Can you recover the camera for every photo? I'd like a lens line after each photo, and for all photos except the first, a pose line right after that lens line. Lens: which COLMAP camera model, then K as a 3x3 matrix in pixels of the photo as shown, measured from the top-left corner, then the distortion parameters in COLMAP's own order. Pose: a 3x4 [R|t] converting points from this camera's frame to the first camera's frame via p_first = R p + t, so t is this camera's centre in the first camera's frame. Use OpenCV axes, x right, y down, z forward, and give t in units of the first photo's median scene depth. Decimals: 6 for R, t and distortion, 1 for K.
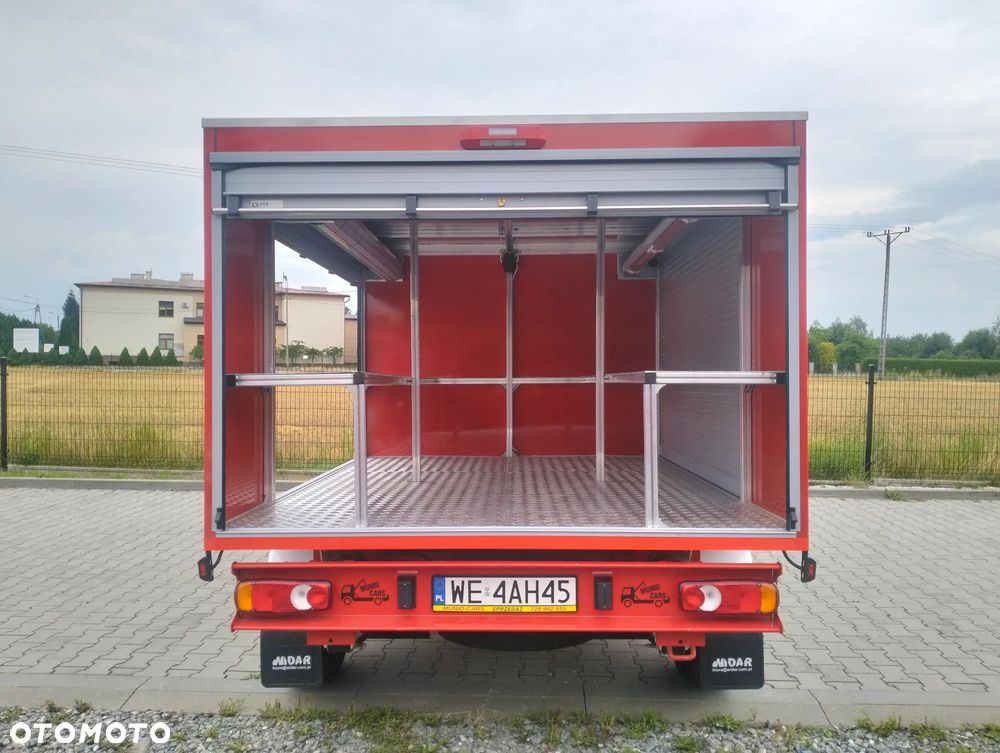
lens RADIAL K [[764.8, 0, 503.5], [0, 764.8, 381.9], [0, 0, 1]] dist [0.056390, -0.096164]
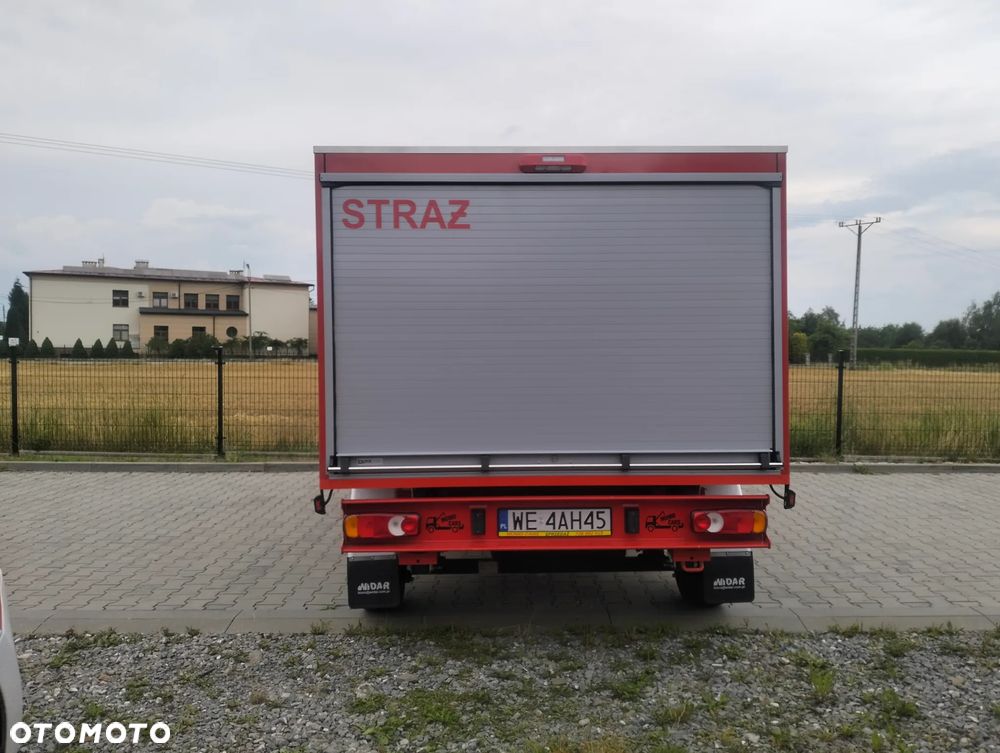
lens RADIAL K [[828.6, 0, 500.0], [0, 828.6, 376.5], [0, 0, 1]] dist [0.076063, -0.150568]
pose [[0.998552, -0.004455, 0.053618, -0.138057], [0.004555, 0.999988, -0.001742, 0.031218], [-0.053609, 0.001984, 0.998560, -0.314916]]
